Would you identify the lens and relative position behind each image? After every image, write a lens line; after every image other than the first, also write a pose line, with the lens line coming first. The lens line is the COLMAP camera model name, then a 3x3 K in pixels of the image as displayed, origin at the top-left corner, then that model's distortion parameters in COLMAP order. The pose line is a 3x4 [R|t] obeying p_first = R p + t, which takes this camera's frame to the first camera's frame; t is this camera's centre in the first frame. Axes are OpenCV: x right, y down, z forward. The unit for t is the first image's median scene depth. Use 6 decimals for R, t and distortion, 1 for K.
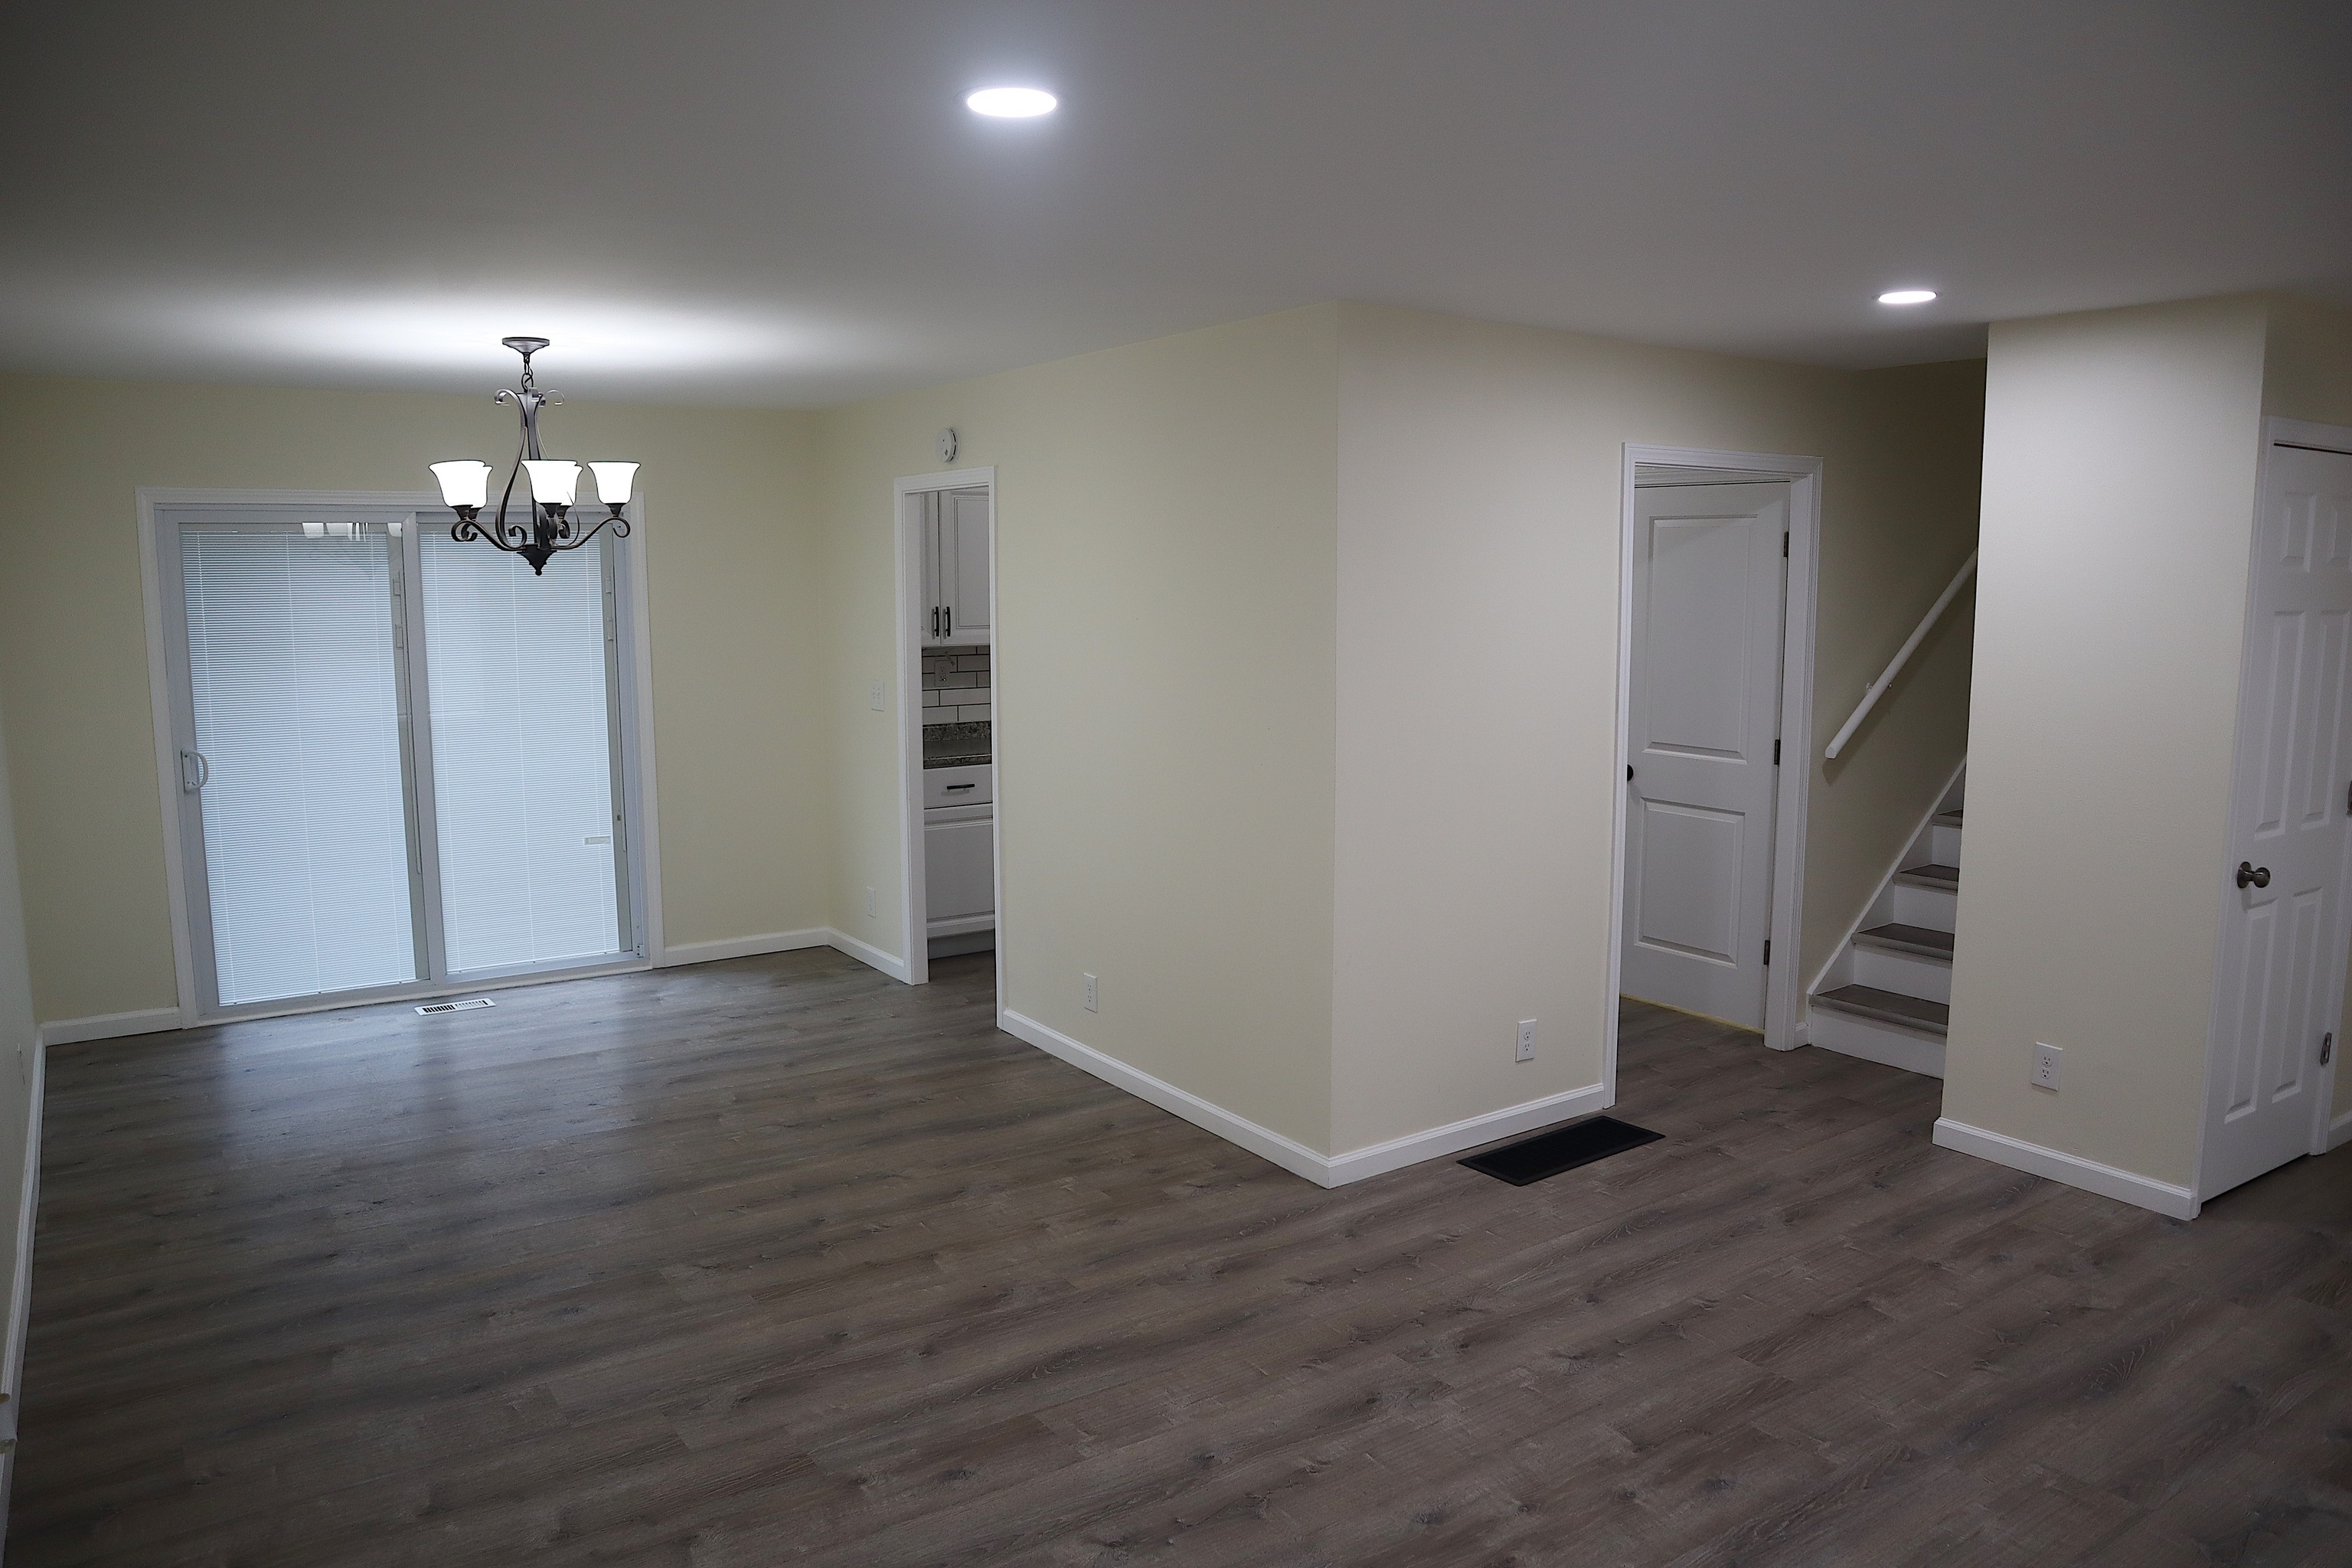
lens RADIAL K [[1624.7, 0, 1170.5], [0, 1624.7, 789.2], [0, 0, 1]] dist [-0.126629, 0.080699]
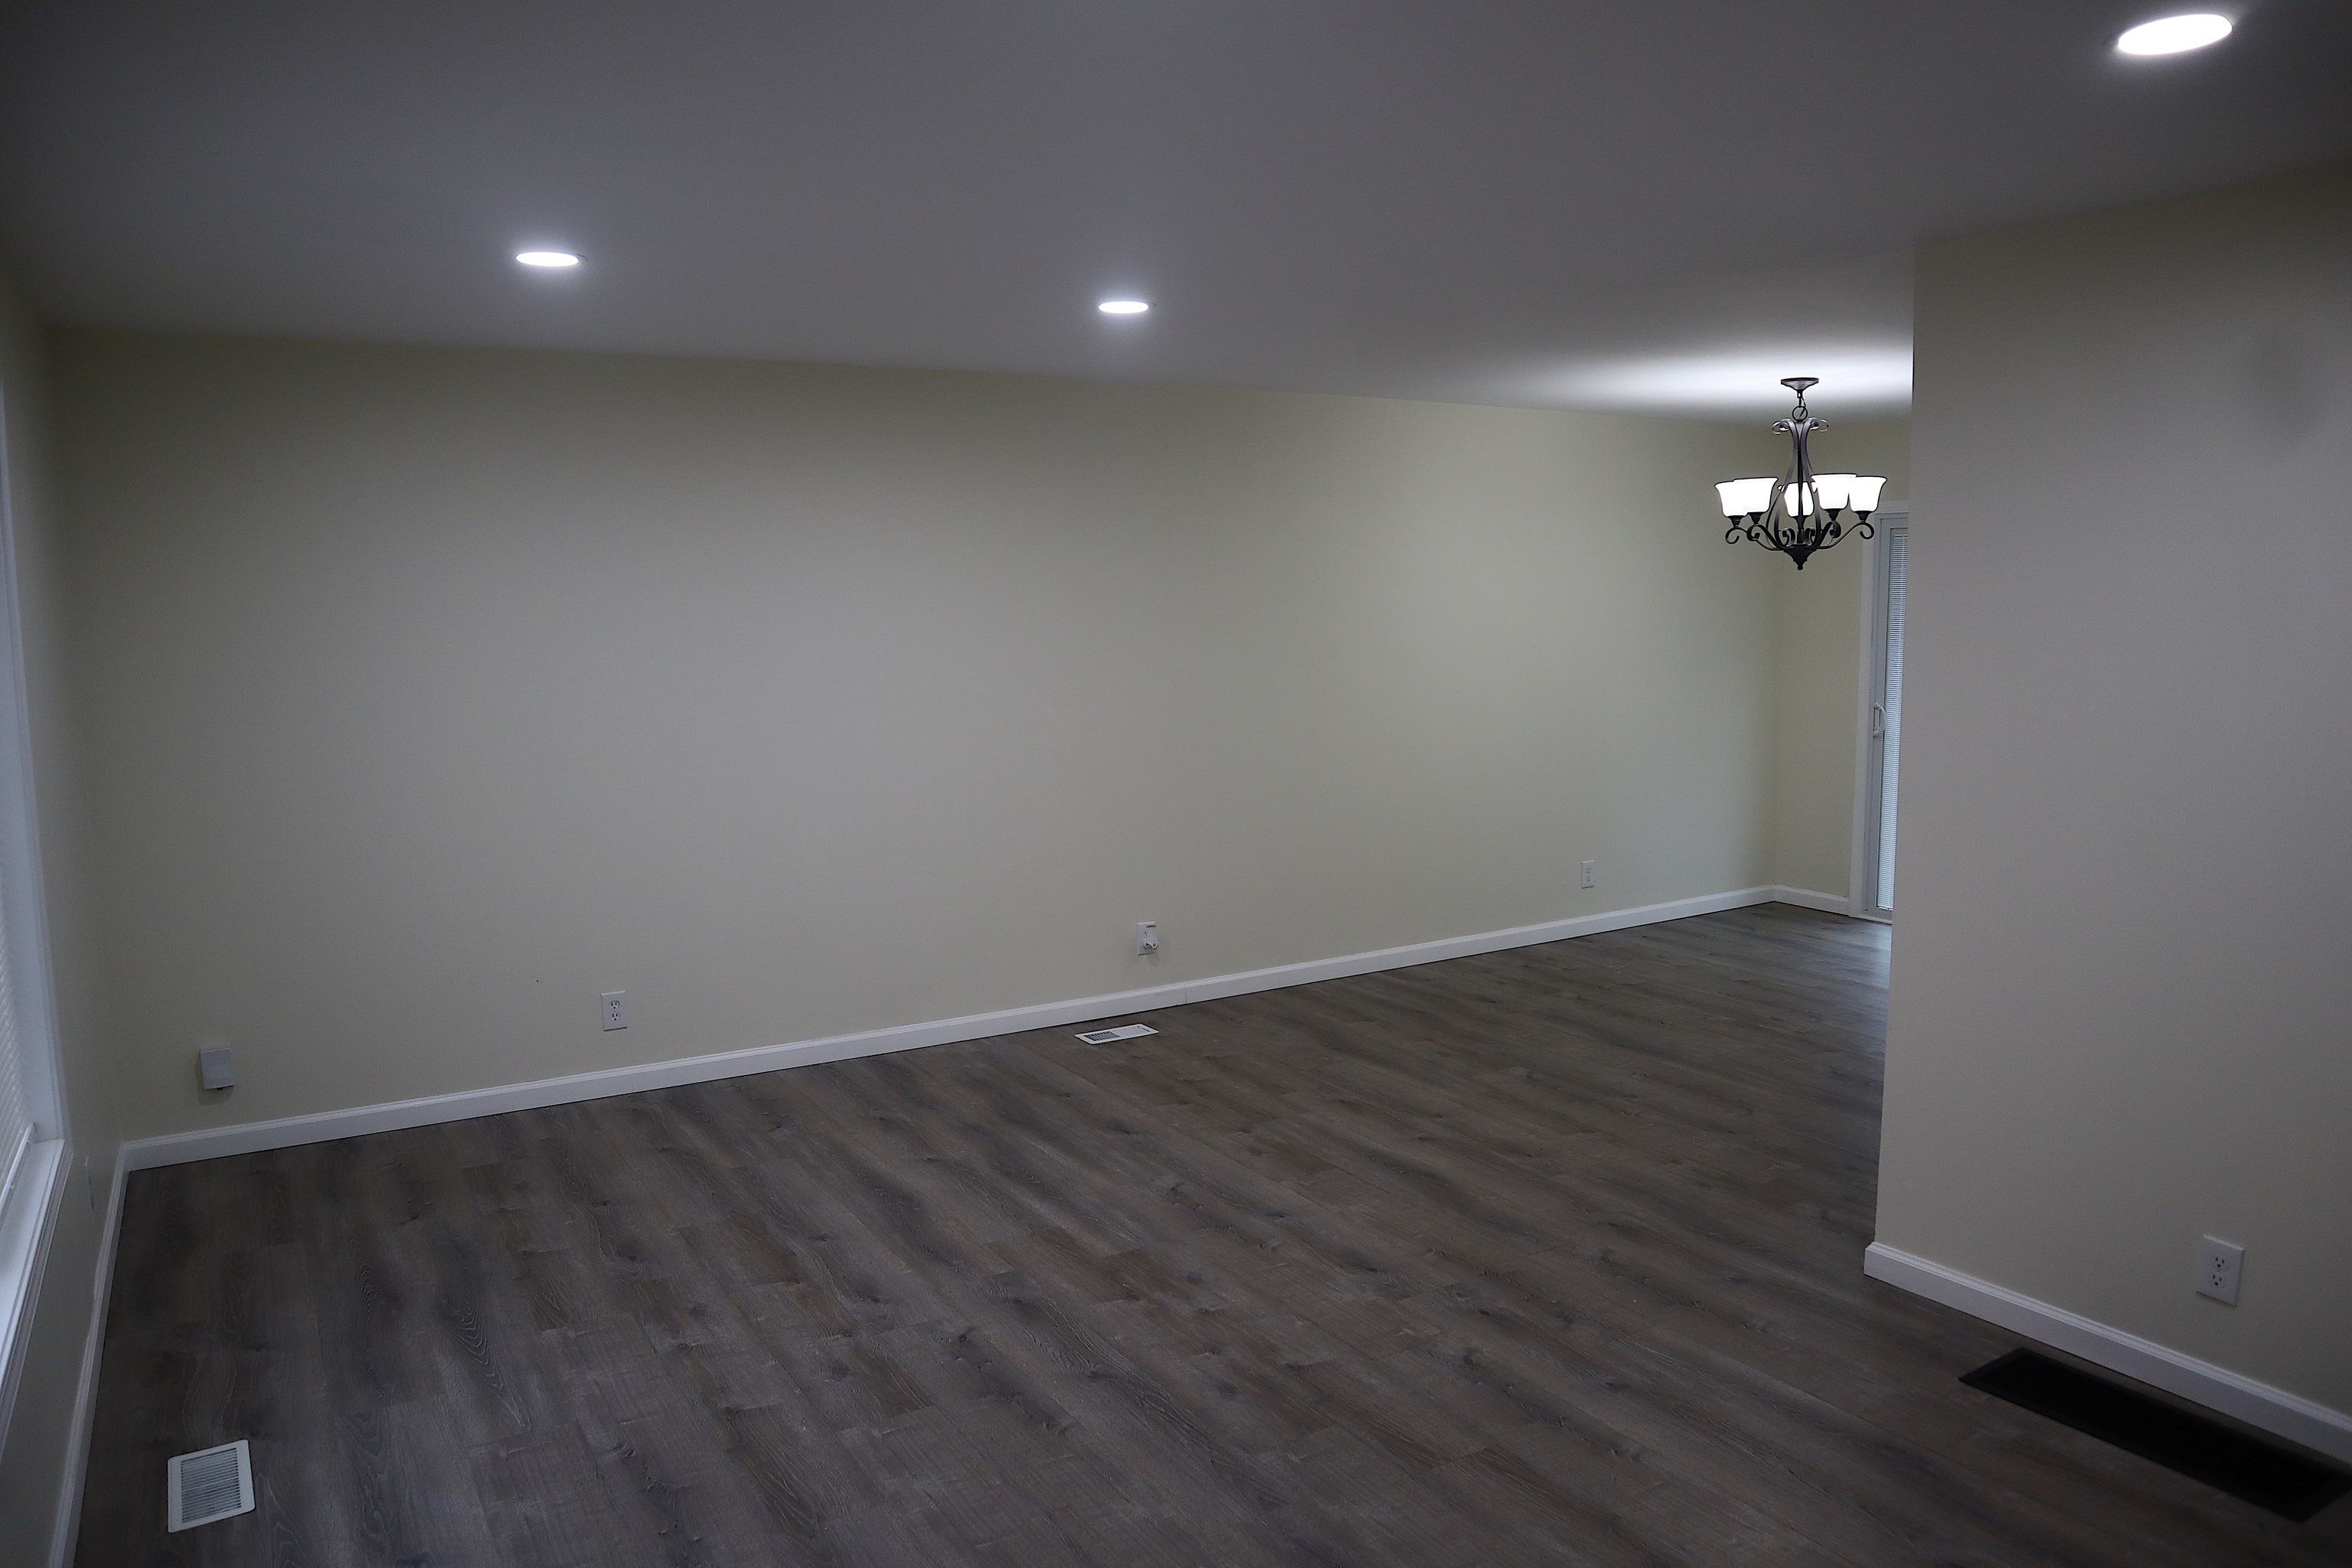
lens RADIAL K [[1624.7, 0, 1170.5], [0, 1624.7, 789.2], [0, 0, 1]] dist [-0.126629, 0.080699]
pose [[-0.055412, 0.126706, -0.990391, 0.885630], [-0.121642, 0.983670, 0.132652, -0.073104], [0.991026, 0.127823, -0.039094, 0.599156]]
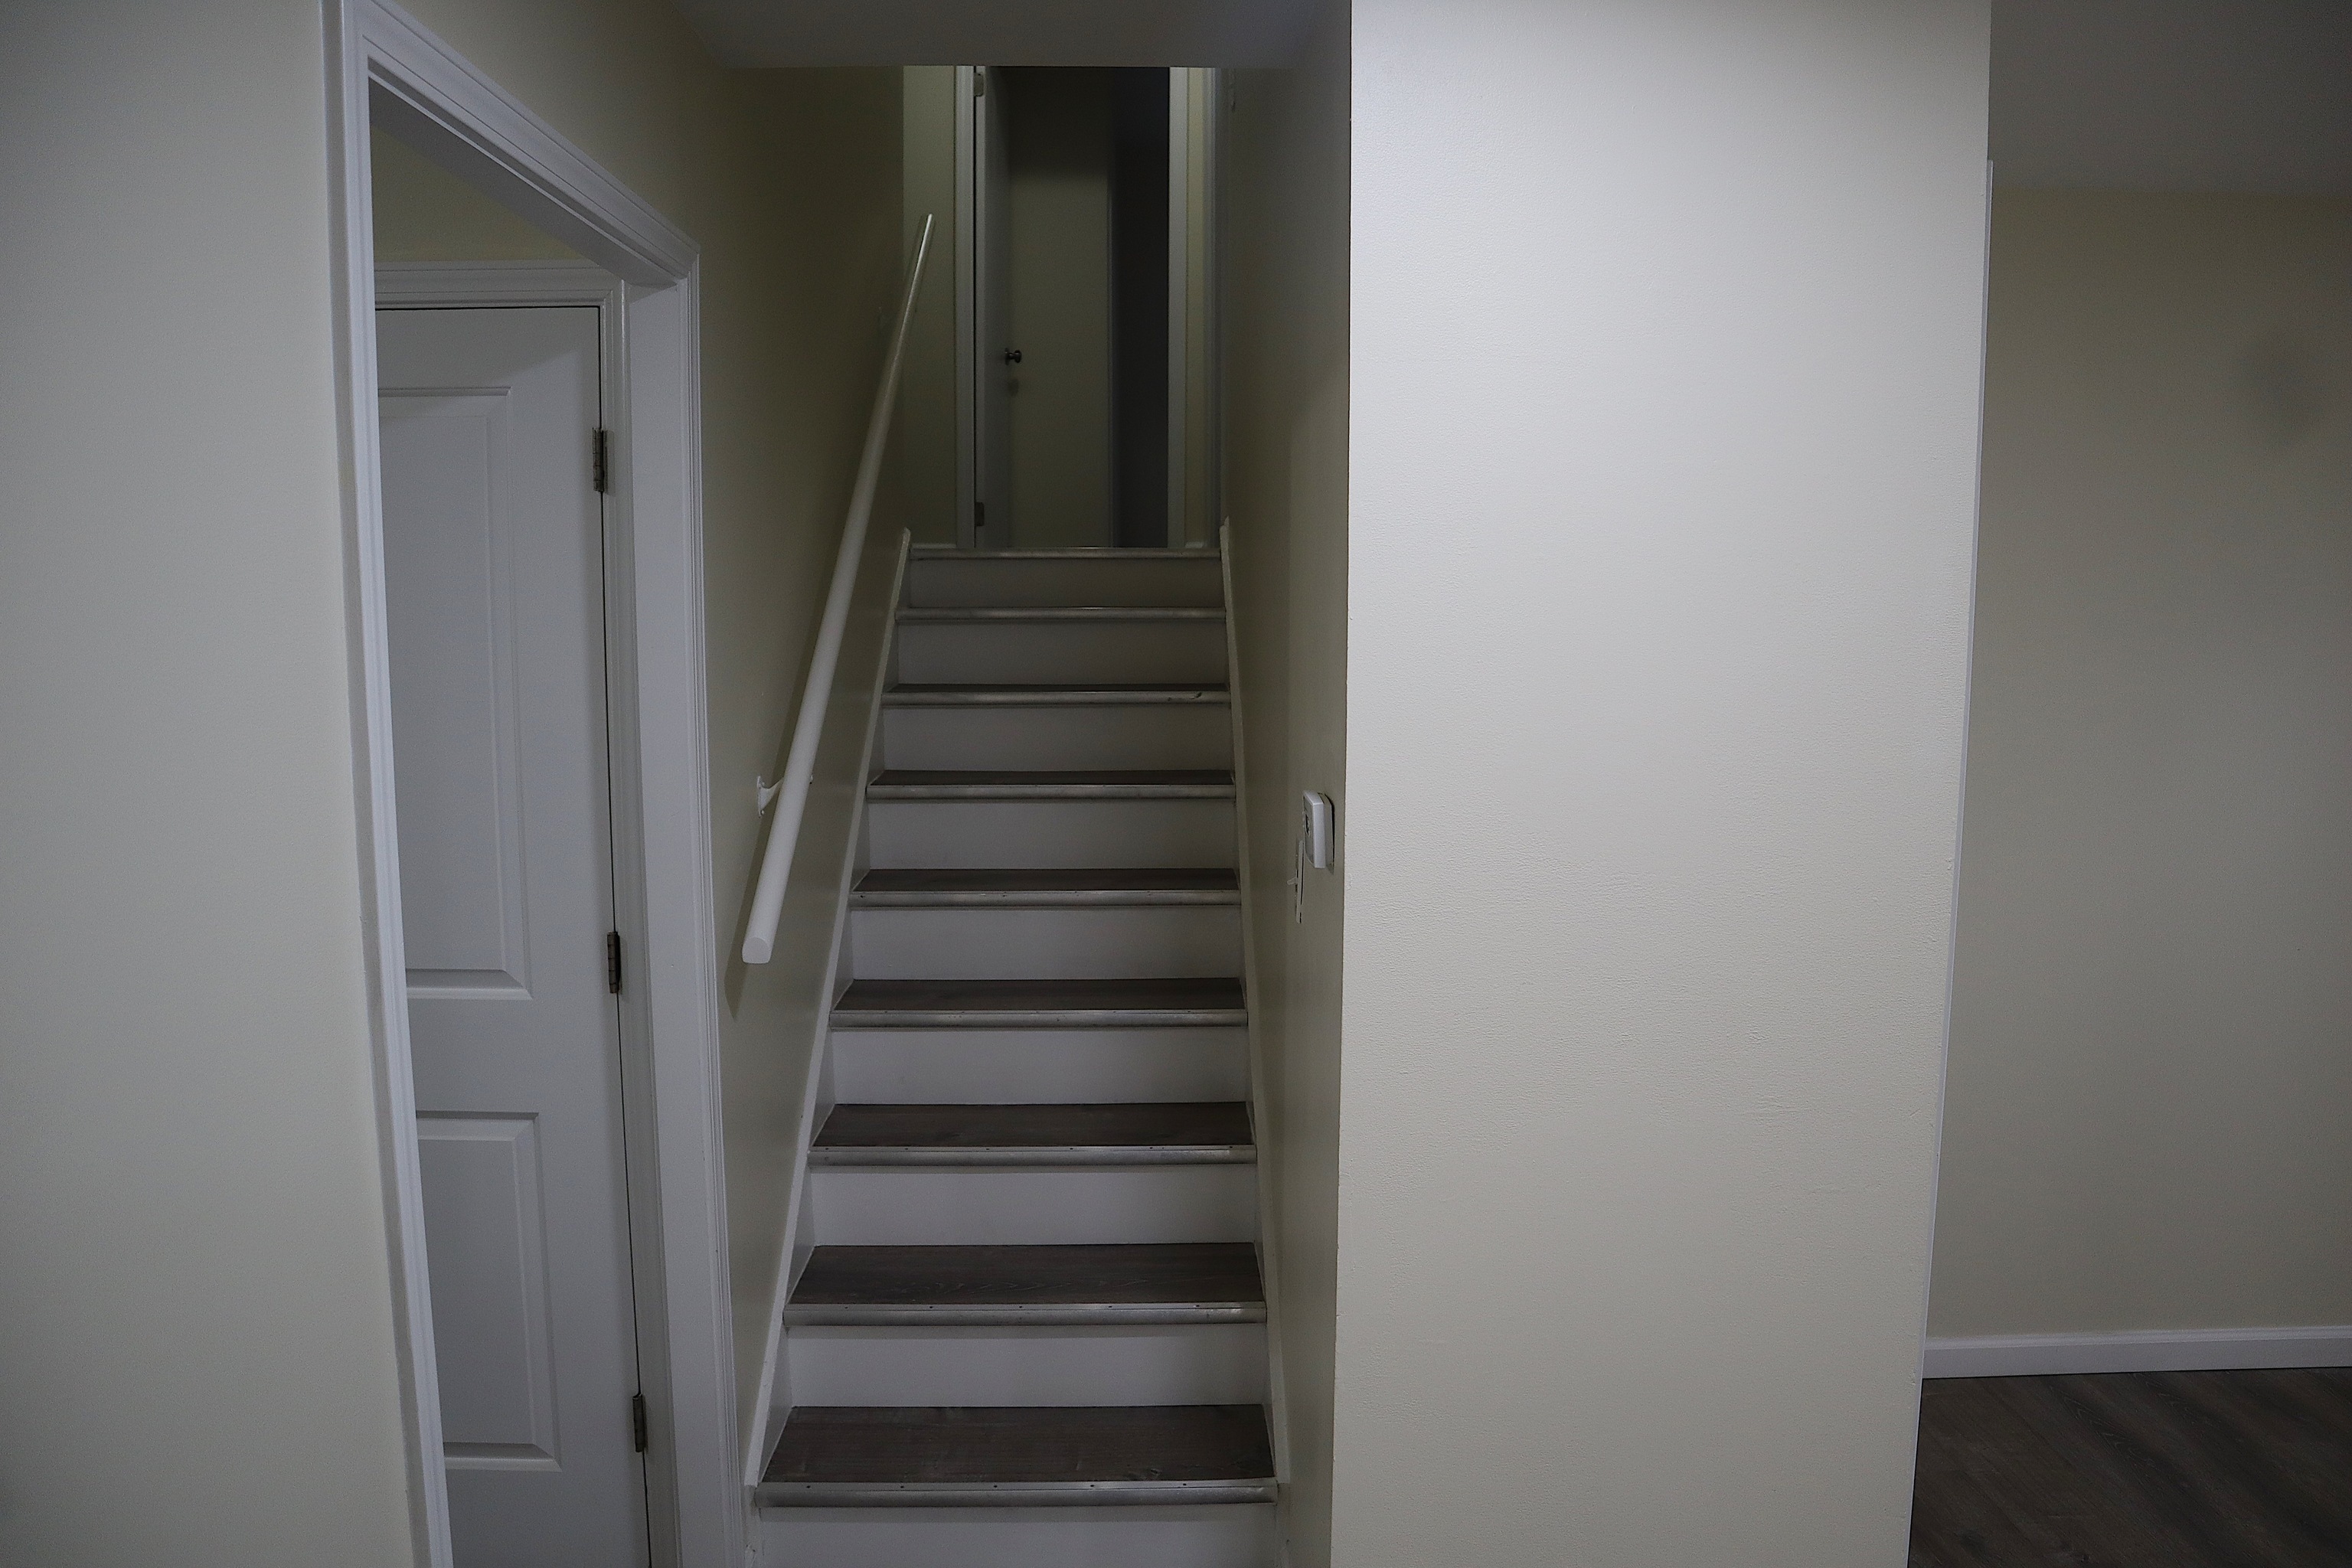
lens RADIAL K [[1624.7, 0, 1170.5], [0, 1624.7, 789.2], [0, 0, 1]] dist [-0.126629, 0.080699]
pose [[0.548344, -0.090752, 0.831314, 0.142565], [0.107656, 0.993483, 0.037444, -0.083055], [-0.829294, 0.068964, 0.554541, 0.787453]]
